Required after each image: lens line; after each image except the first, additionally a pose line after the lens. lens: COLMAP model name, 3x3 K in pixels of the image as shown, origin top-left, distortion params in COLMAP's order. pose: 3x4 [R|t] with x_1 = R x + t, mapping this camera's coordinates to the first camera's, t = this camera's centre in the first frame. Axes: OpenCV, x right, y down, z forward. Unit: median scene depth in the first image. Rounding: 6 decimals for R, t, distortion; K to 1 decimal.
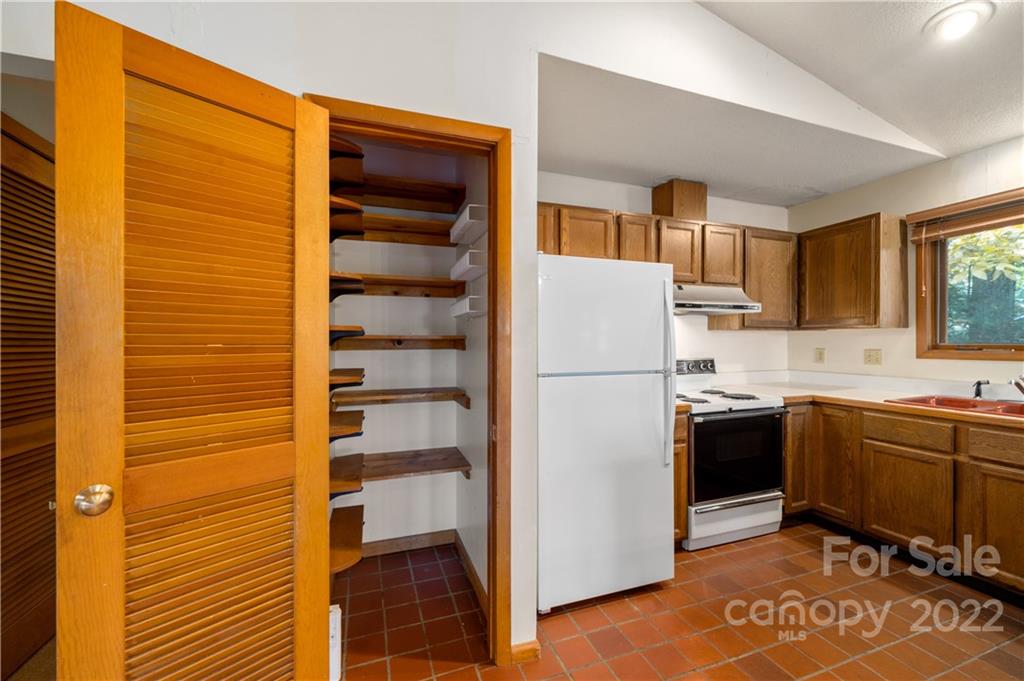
lens RADIAL K [[401.9, 0, 511.0], [0, 401.9, 343.5], [0, 0, 1]] dist [-0.005245, 0.000192]
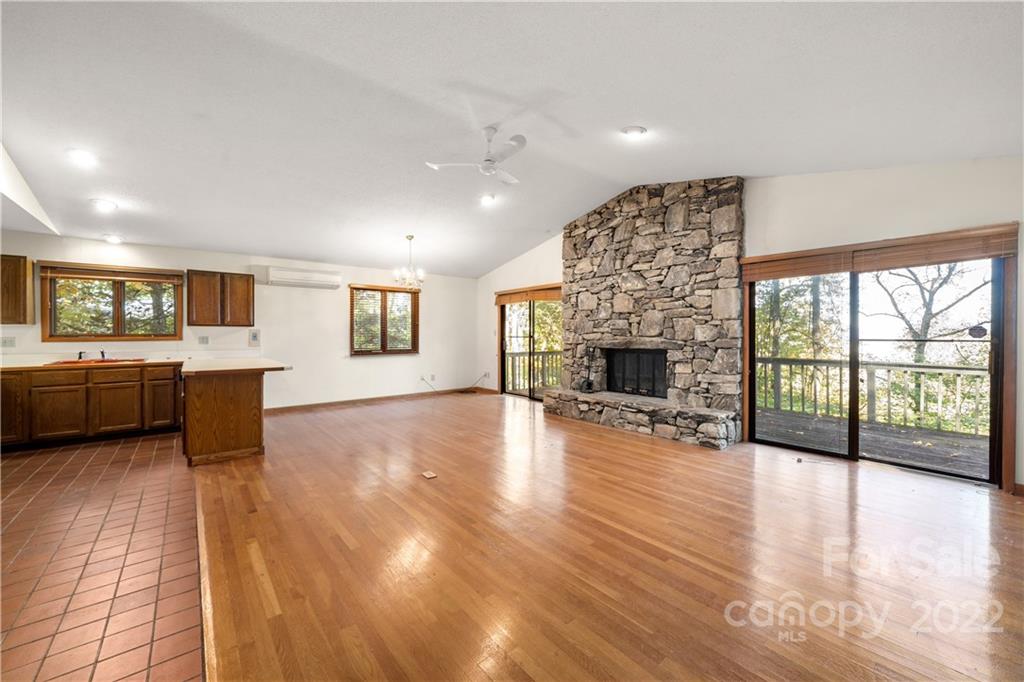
lens RADIAL K [[389.1, 0, 508.5], [0, 389.1, 338.0], [0, 0, 1]] dist [-0.007213, 0.001150]
pose [[-0.339905, -0.010366, 0.940403, -1.312899], [0.002160, 0.999928, 0.011803, 0.003503], [-0.940457, 0.006043, -0.339858, -0.365038]]
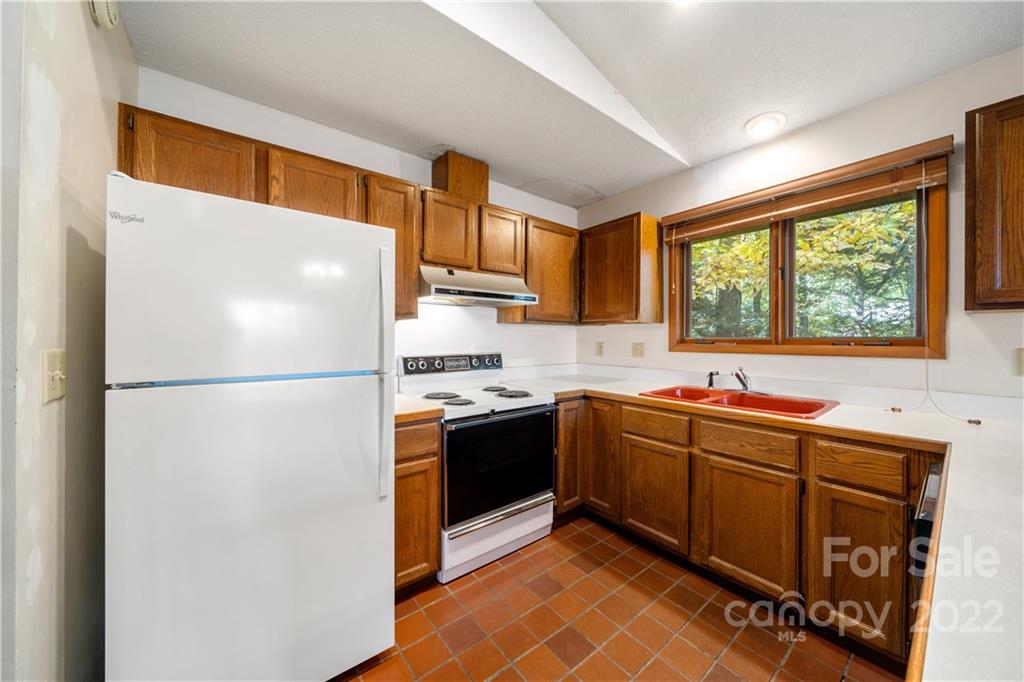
lens RADIAL K [[355.0, 0, 513.5], [0, 355.0, 339.5], [0, 0, 1]] dist [-0.003993, -0.000711]
pose [[0.946799, 0.004006, 0.321801, 0.313536], [-0.004197, 0.999991, -0.000098, 0.006622], [-0.321799, -0.001258, 0.946807, 0.231780]]
